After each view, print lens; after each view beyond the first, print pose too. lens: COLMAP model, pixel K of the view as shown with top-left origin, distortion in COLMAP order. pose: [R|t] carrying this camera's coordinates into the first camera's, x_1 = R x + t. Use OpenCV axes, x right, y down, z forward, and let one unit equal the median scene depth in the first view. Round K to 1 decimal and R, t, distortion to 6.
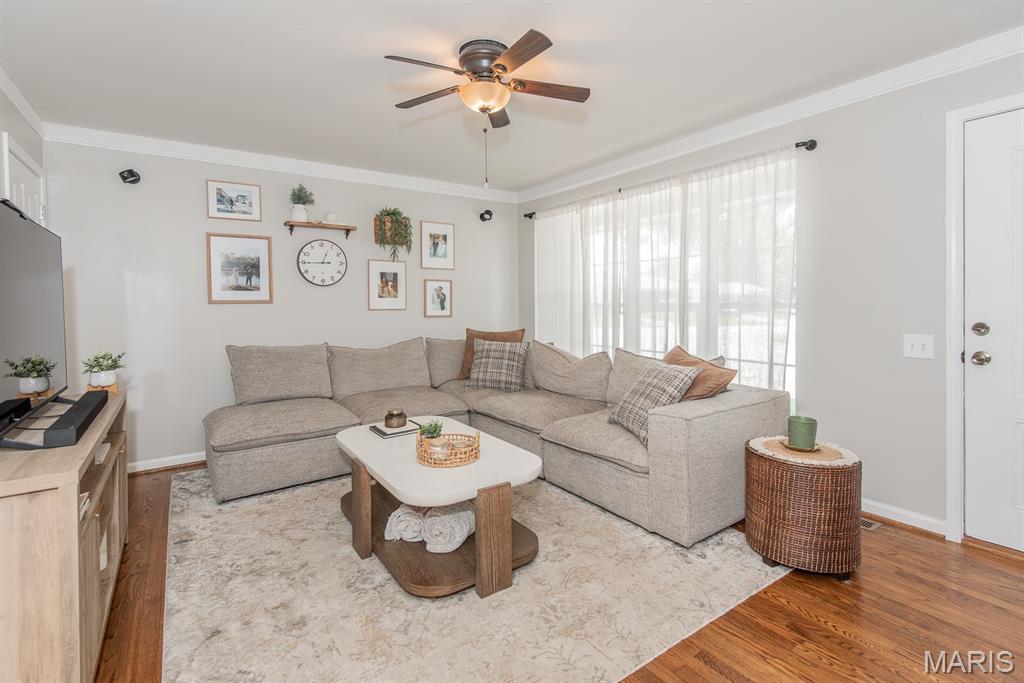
lens RADIAL K [[478.8, 0, 513.3], [0, 478.8, 324.0], [0, 0, 1]] dist [0.001008, 0.000131]
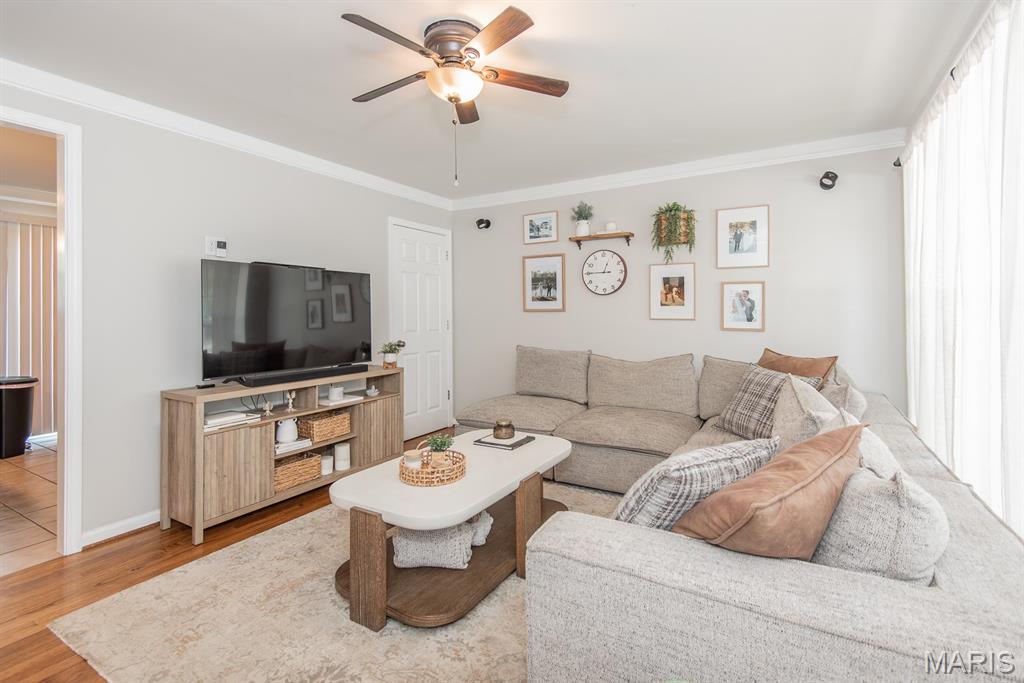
lens RADIAL K [[473.2, 0, 511.4], [0, 473.2, 310.5], [0, 0, 1]] dist [0.013307, -0.000083]
pose [[0.402296, 0.004041, -0.915501, 0.440479], [-0.040590, 0.999086, -0.013427, -0.024698], [0.914609, 0.042562, 0.402093, 0.410522]]
